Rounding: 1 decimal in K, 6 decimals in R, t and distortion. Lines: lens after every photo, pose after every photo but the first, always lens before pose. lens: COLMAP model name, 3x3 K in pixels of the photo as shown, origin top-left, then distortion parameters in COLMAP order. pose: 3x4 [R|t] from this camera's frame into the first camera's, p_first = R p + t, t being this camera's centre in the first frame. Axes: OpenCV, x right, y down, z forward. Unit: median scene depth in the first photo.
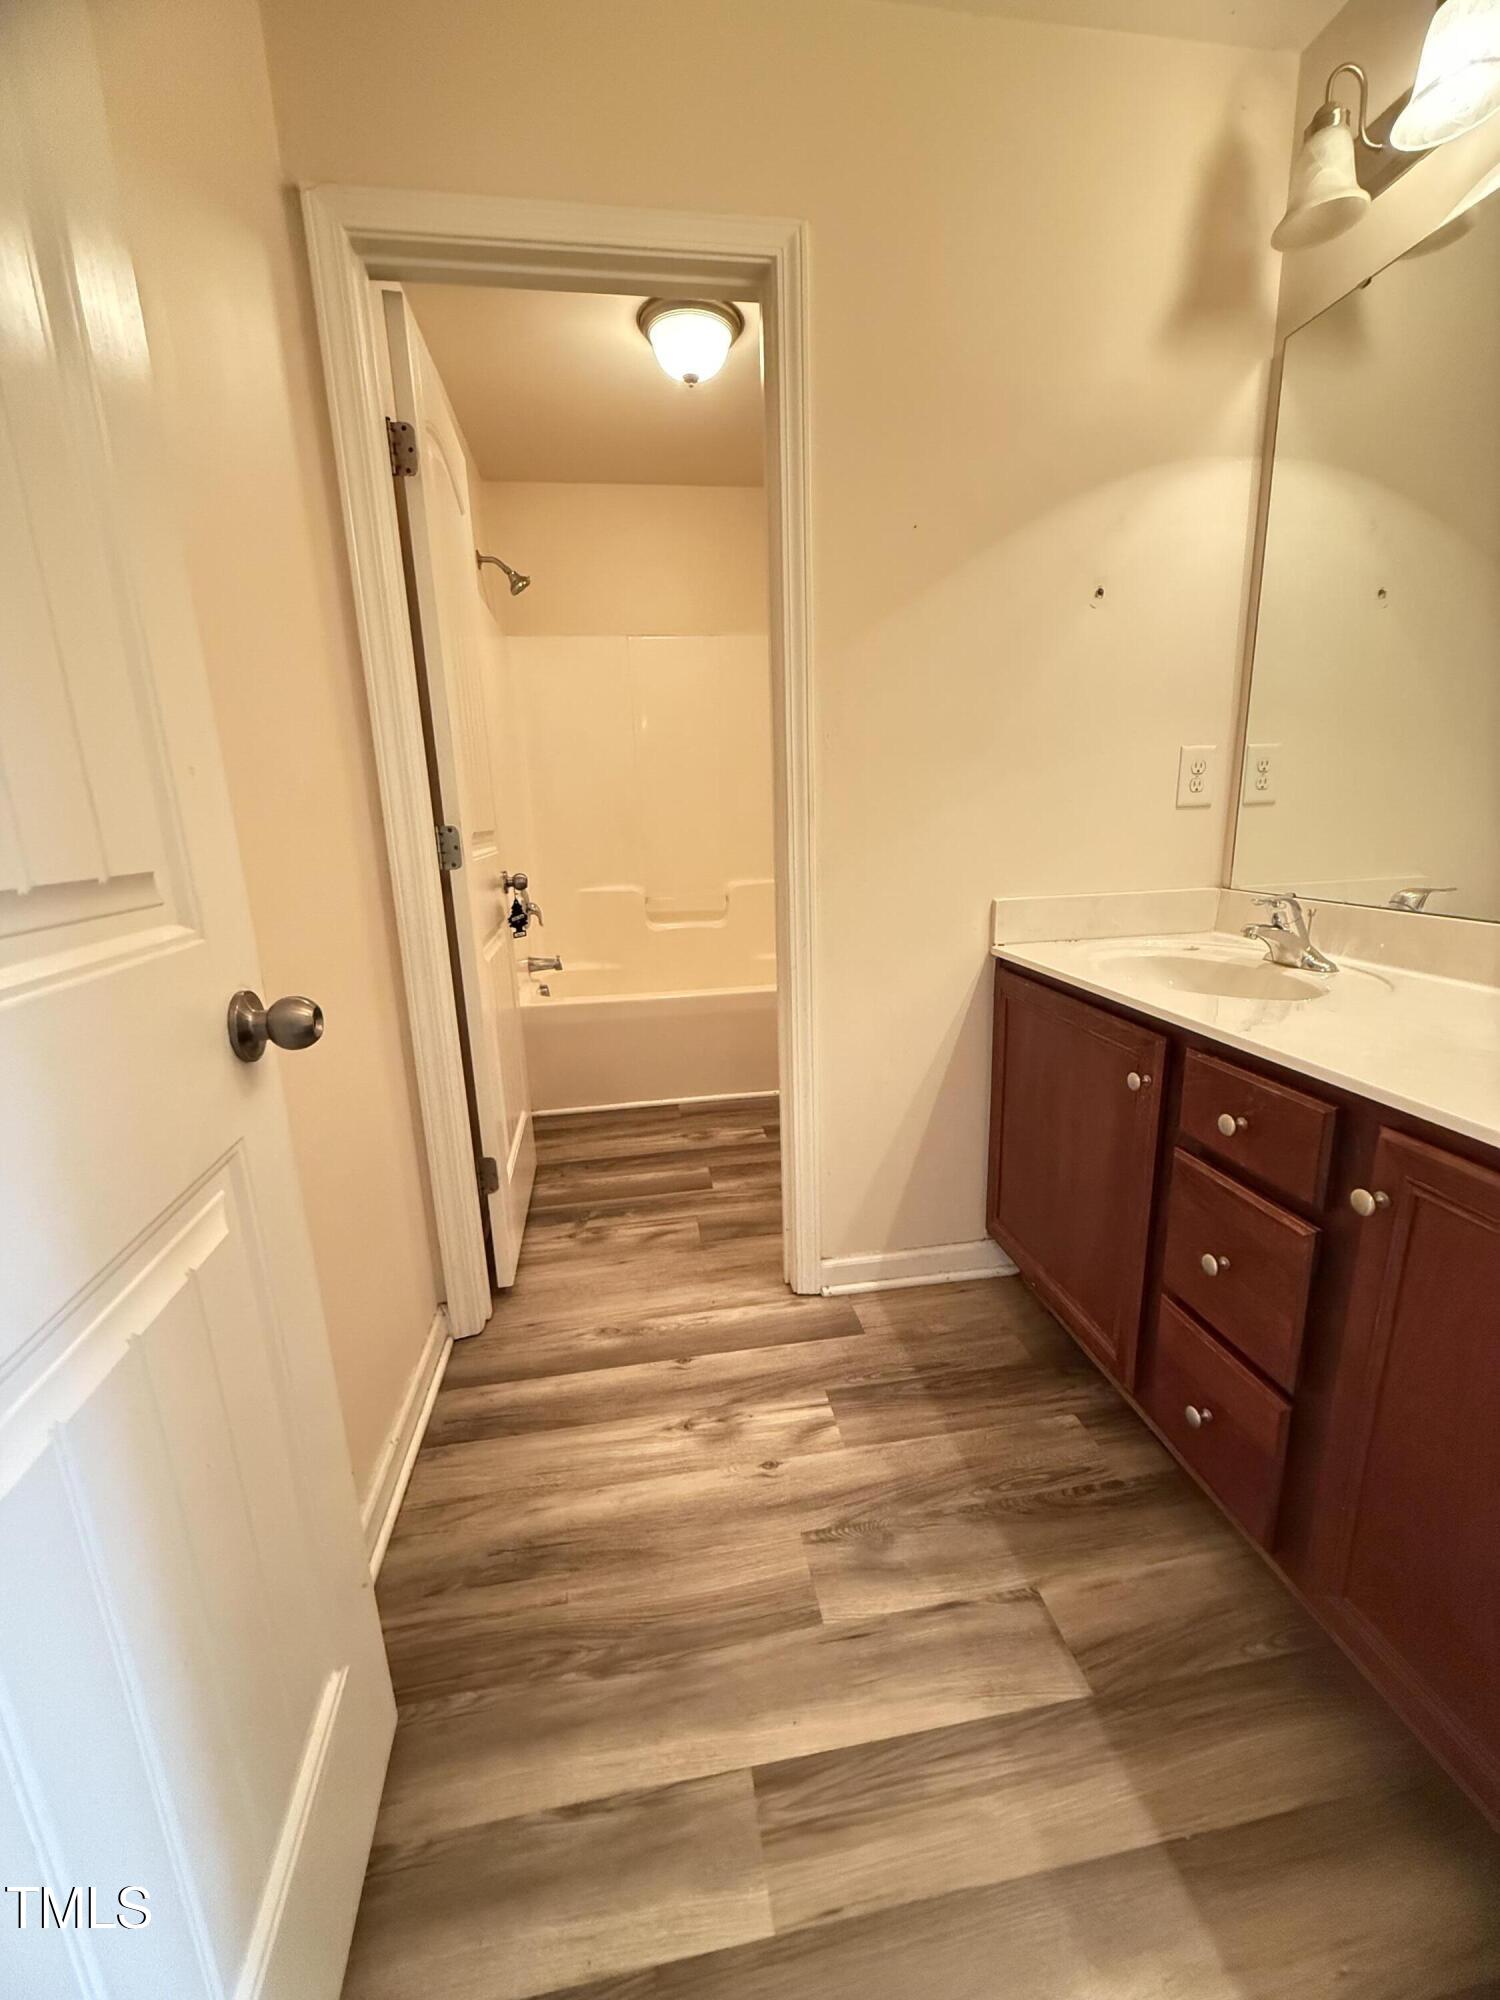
lens RADIAL K [[798.1, 0, 754.1], [0, 798.1, 995.3], [0, 0, 1]] dist [-0.000710, 0.000301]
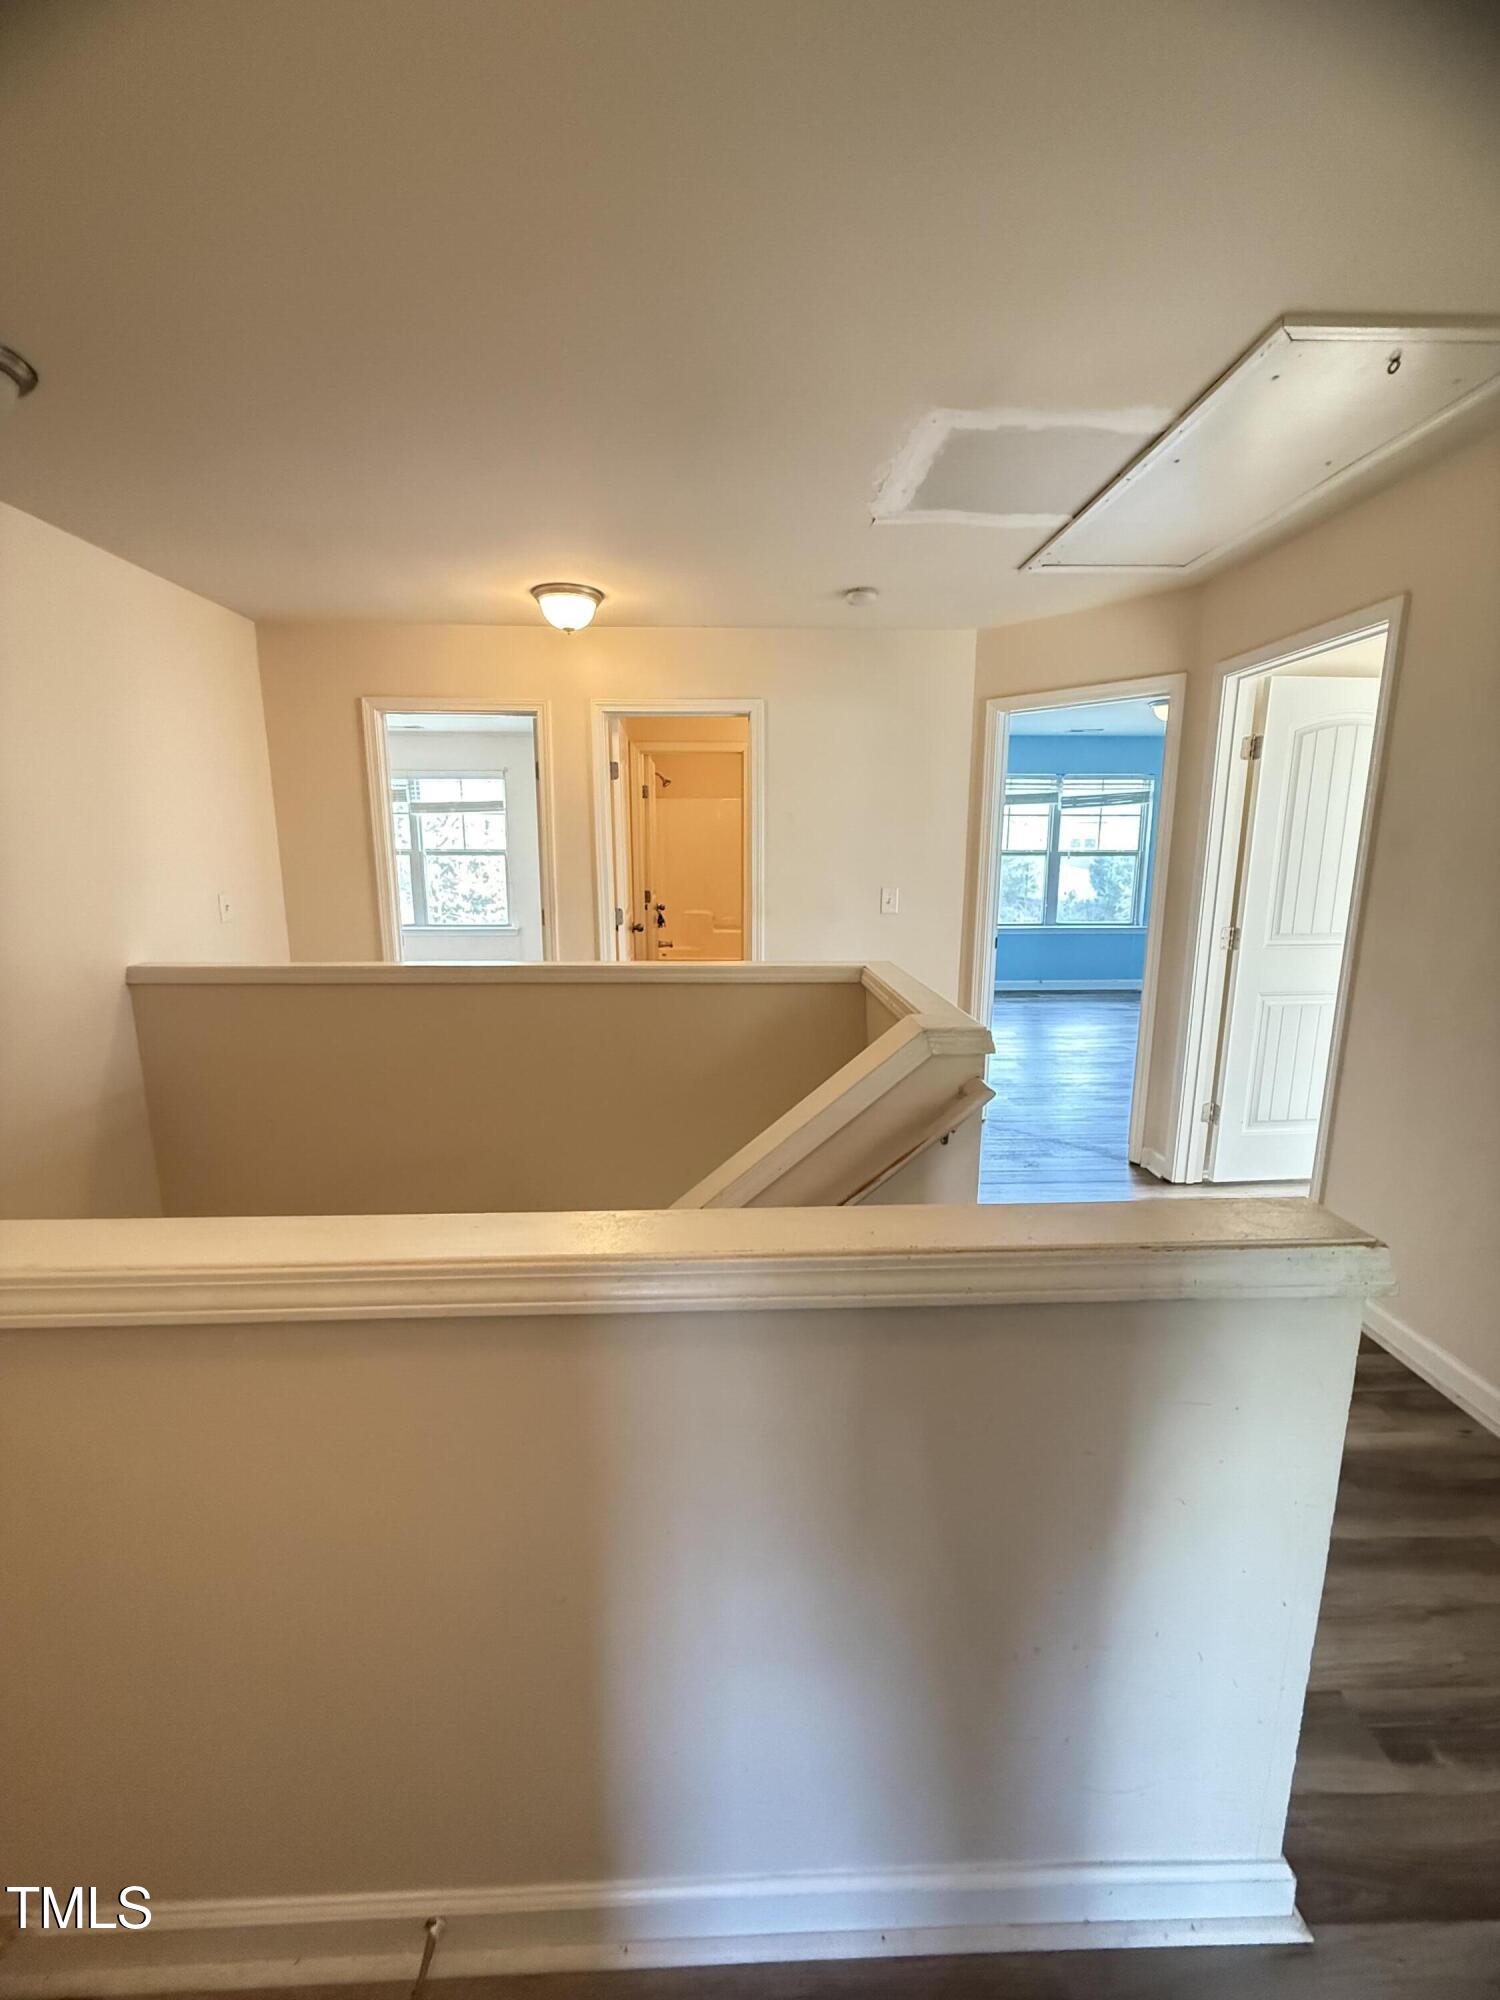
lens RADIAL K [[798.1, 0, 743.7], [0, 798.1, 994.0], [0, 0, 1]] dist [-0.000710, 0.000301]
pose [[0.990503, 0.054380, -0.126280, 0.272819], [-0.059688, 0.997469, -0.038639, 0.191871], [0.123860, 0.045810, 0.991242, -1.316896]]
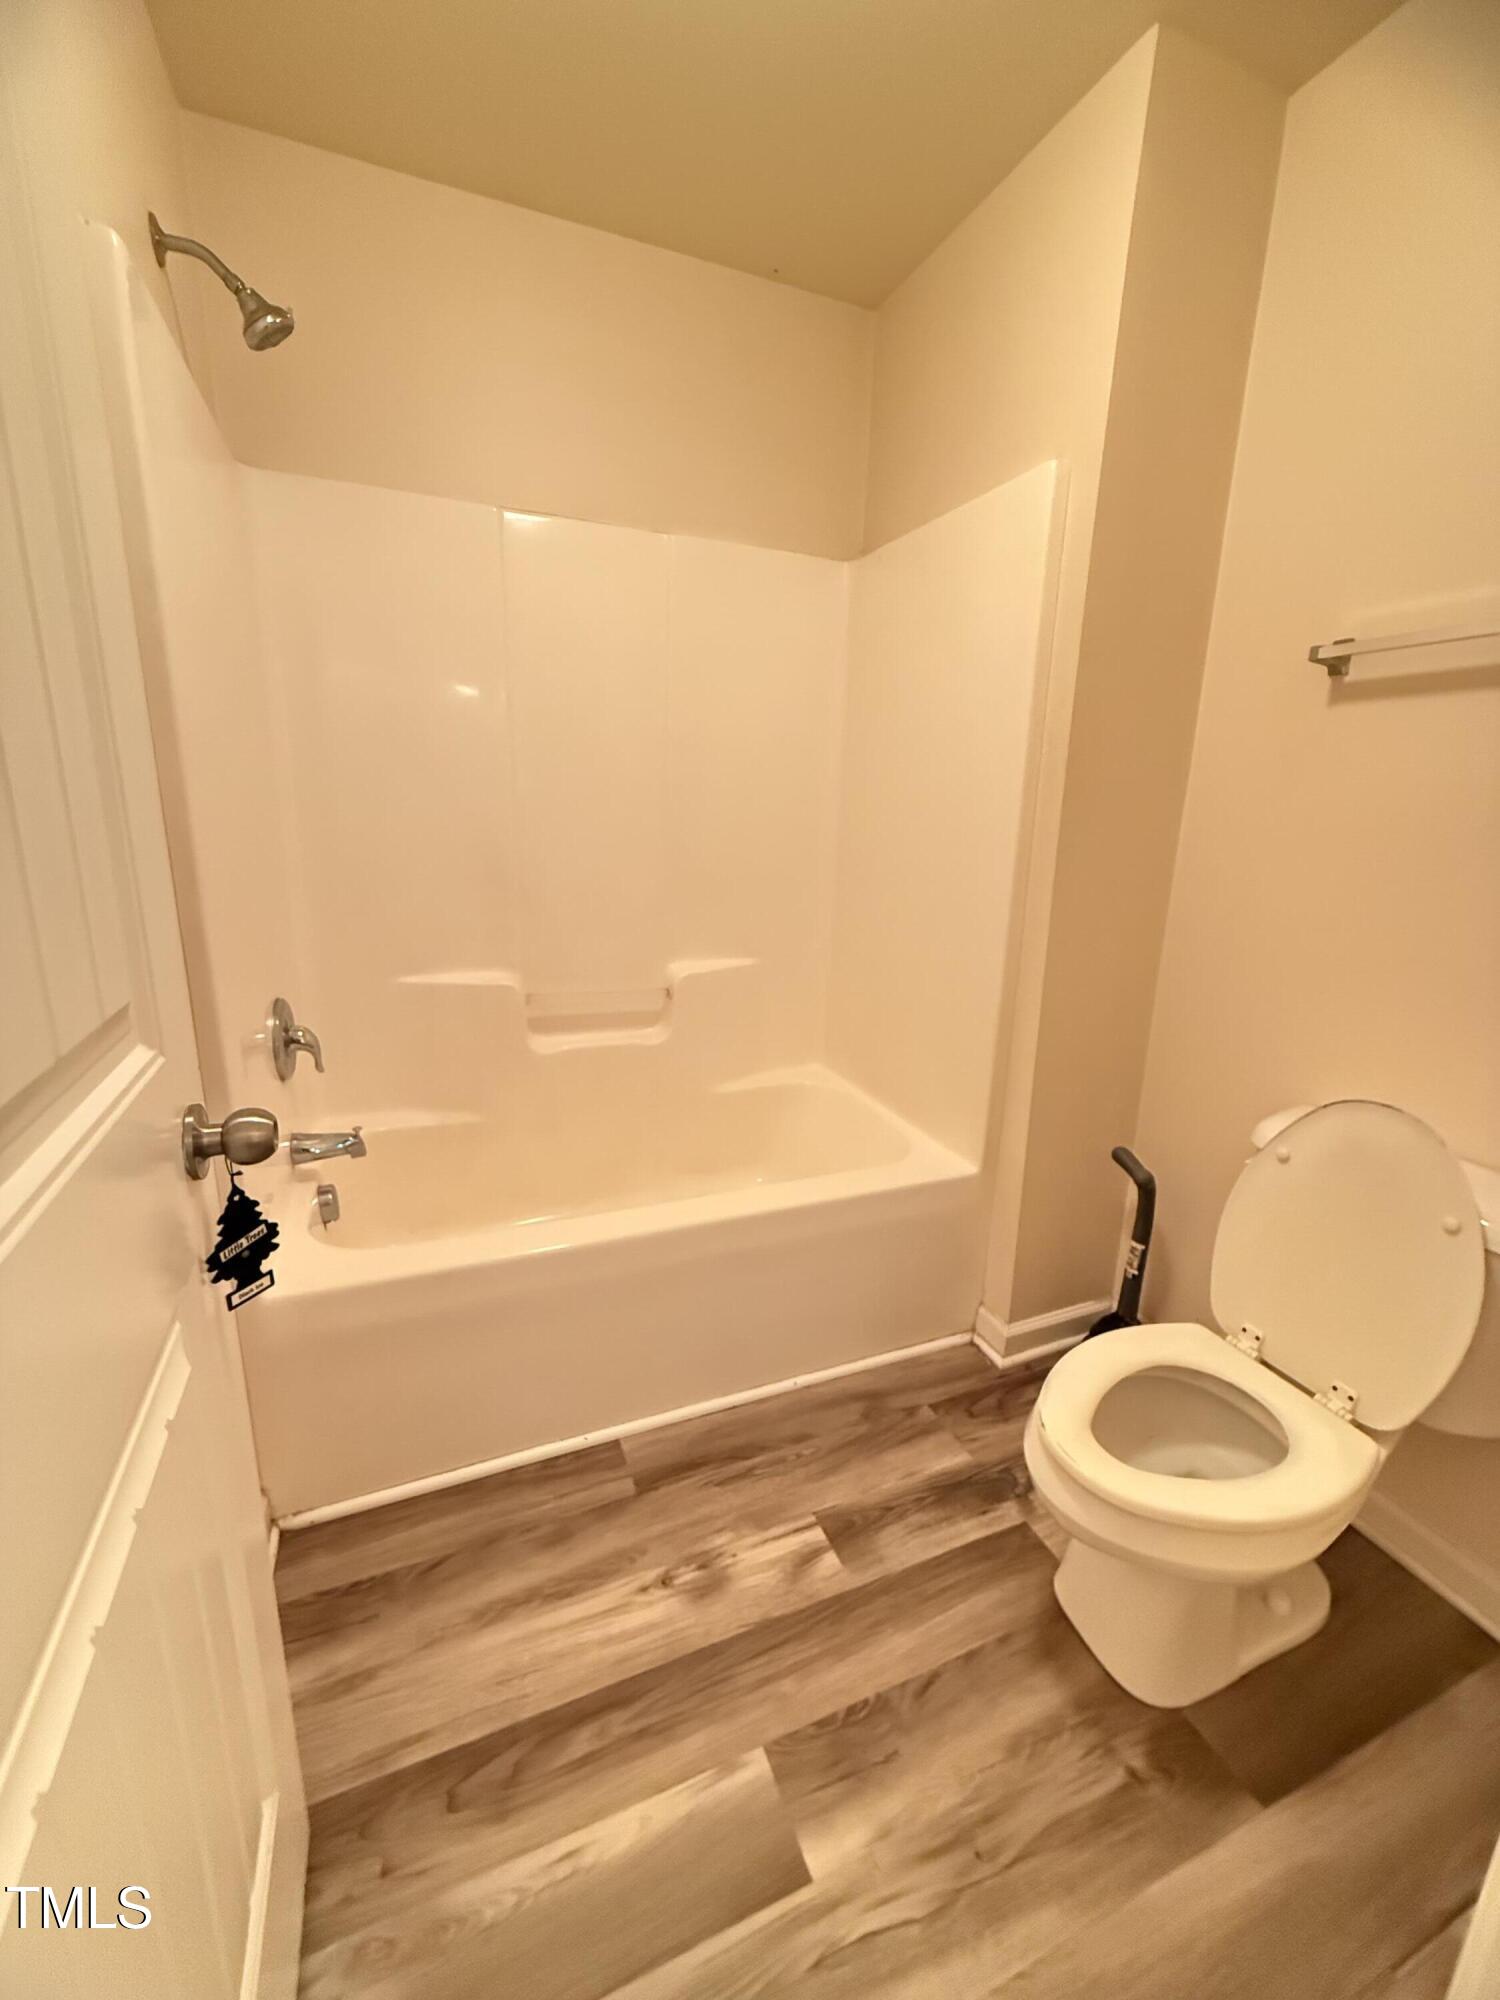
lens RADIAL K [[798.1, 0, 751.0], [0, 798.1, 1000.5], [0, 0, 1]] dist [-0.000710, 0.000301]
pose [[0.972380, 0.003332, 0.233381, -0.137422], [-0.005718, 0.999938, 0.009549, -0.150799], [-0.233335, -0.010620, 0.972338, 0.512449]]
